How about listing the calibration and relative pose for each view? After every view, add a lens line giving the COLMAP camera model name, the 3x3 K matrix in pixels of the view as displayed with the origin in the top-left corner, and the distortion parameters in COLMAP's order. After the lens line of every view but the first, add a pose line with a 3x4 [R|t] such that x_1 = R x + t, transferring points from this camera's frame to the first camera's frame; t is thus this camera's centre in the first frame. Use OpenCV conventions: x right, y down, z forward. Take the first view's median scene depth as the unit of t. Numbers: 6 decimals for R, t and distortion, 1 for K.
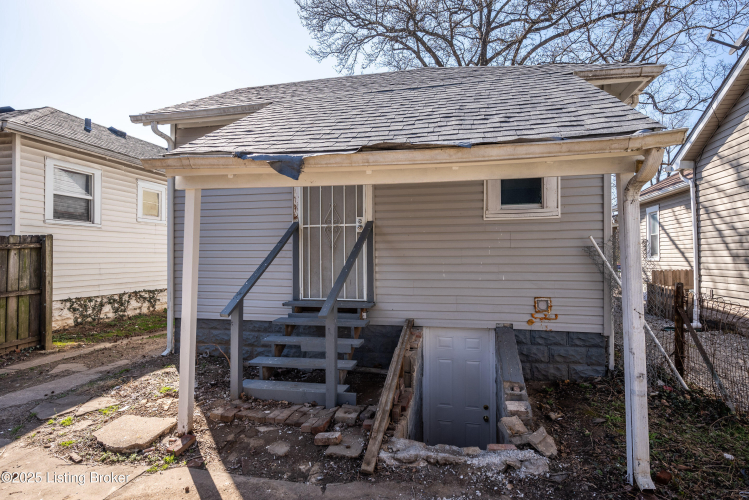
lens RADIAL K [[381.9, 0, 377.2], [0, 381.9, 254.3], [0, 0, 1]] dist [-0.000444, -0.001003]
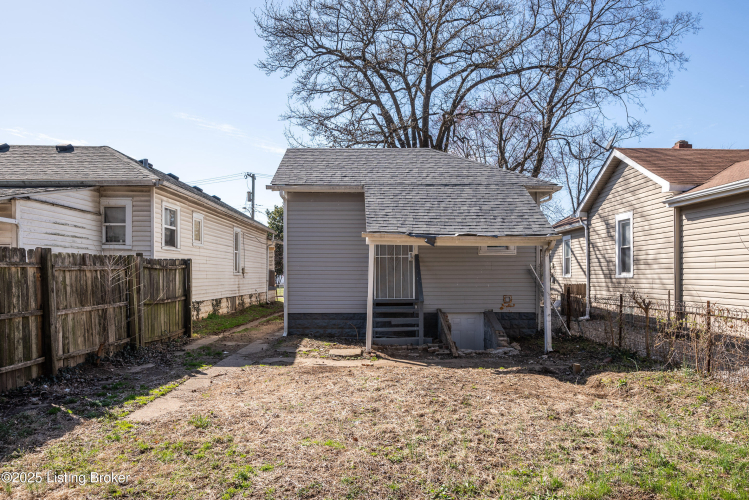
lens RADIAL K [[472.9, 0, 369.4], [0, 472.9, 275.6], [0, 0, 1]] dist [-0.006722, 0.000043]
pose [[0.977682, 0.001196, 0.210086, -0.662503], [-0.003213, 0.999952, 0.009257, -0.006971], [-0.210065, -0.009725, 0.977639, -1.050369]]
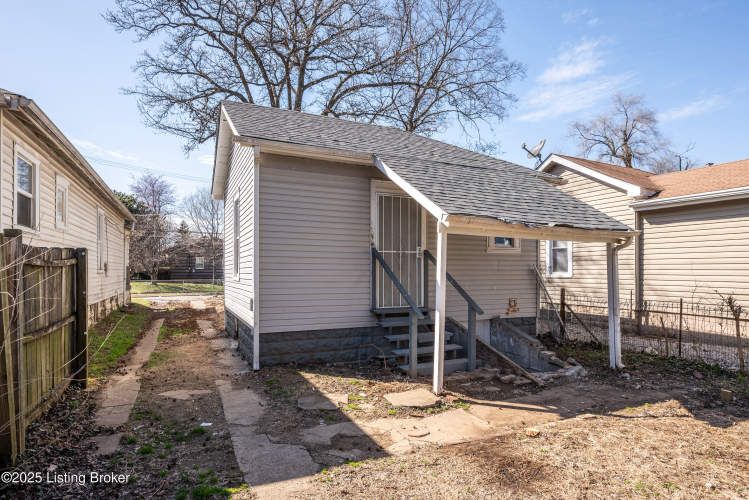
lens RADIAL K [[407.3, 0, 367.9], [0, 407.3, 265.2], [0, 0, 1]] dist [0.000128, -0.001631]
pose [[0.801582, 0.012441, 0.597756, -1.040233], [-0.010436, 0.999922, -0.006816, -0.017390], [-0.597794, -0.000774, 0.801649, -0.078317]]
